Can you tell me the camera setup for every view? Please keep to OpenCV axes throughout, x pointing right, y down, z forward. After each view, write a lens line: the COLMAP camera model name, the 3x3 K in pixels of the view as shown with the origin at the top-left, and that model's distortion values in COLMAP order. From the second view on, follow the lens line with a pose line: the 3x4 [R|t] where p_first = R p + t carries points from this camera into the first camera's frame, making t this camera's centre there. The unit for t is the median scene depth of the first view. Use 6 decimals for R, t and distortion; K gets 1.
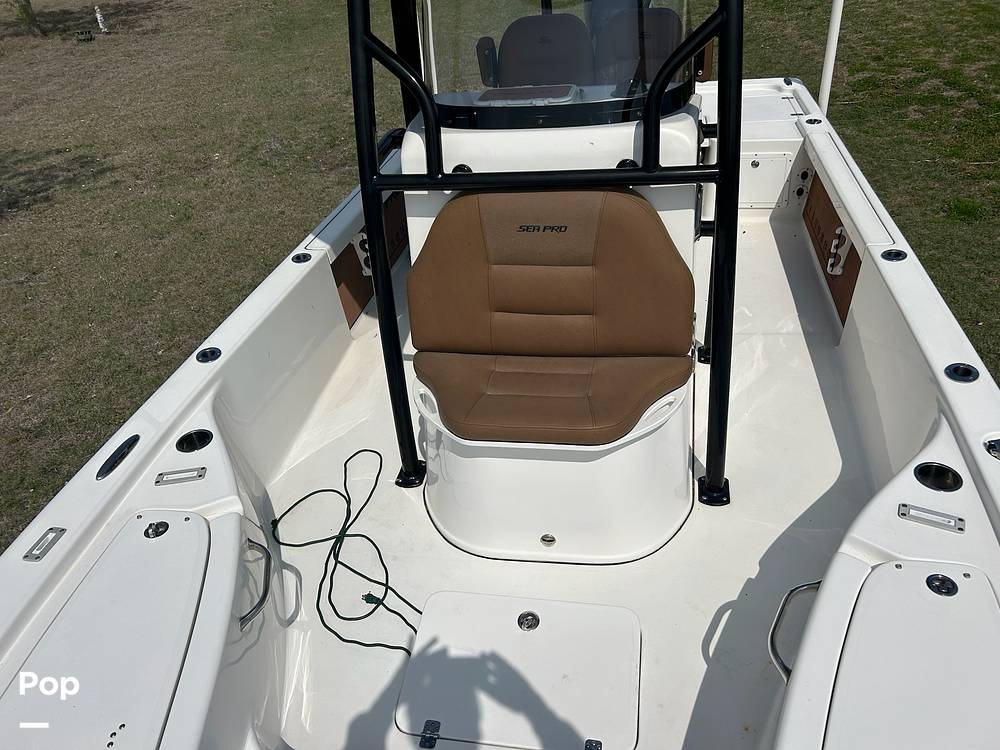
lens RADIAL K [[743.4, 0, 504.4], [0, 743.4, 373.3], [0, 0, 1]] dist [0.045932, -0.051276]
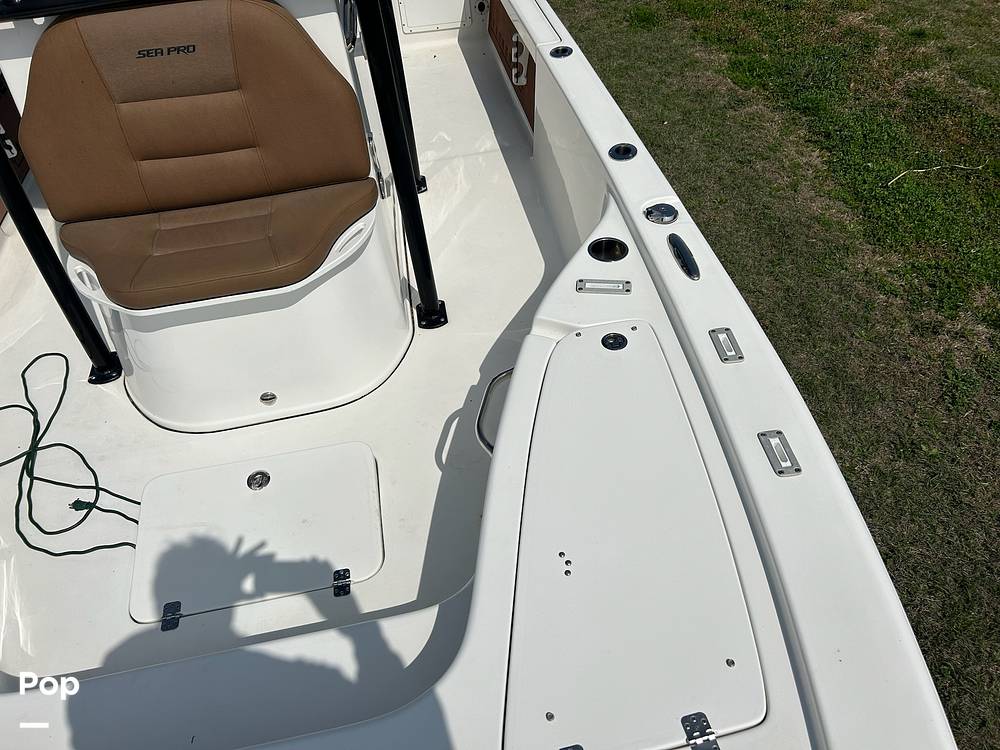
lens RADIAL K [[743.4, 0, 500.6], [0, 743.4, 374.0], [0, 0, 1]] dist [0.045932, -0.051276]
pose [[0.937377, -0.227626, 0.263648, 0.082227], [0.179907, 0.964542, 0.193111, 0.055951], [-0.298257, -0.133586, 0.945091, 0.010218]]
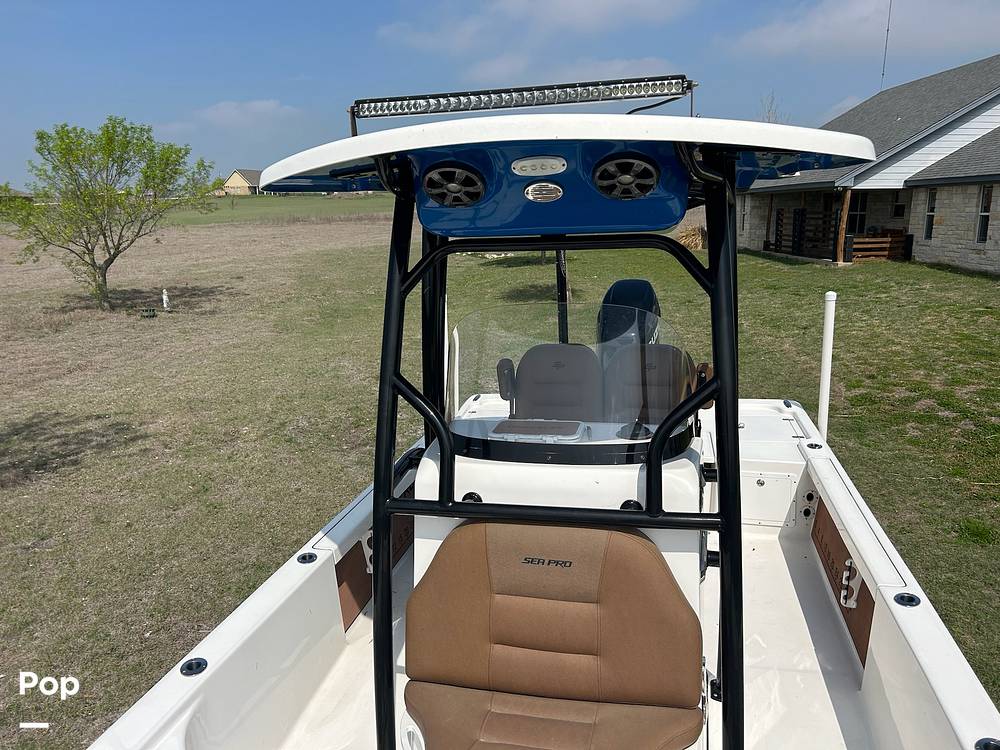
lens RADIAL K [[743.4, 0, 504.5], [0, 743.4, 372.9], [0, 0, 1]] dist [0.045932, -0.051276]
pose [[0.998039, 0.056790, -0.026322, 0.004516], [-0.062396, 0.936036, -0.346330, -0.067192], [0.004970, 0.347293, 0.937744, -0.026419]]
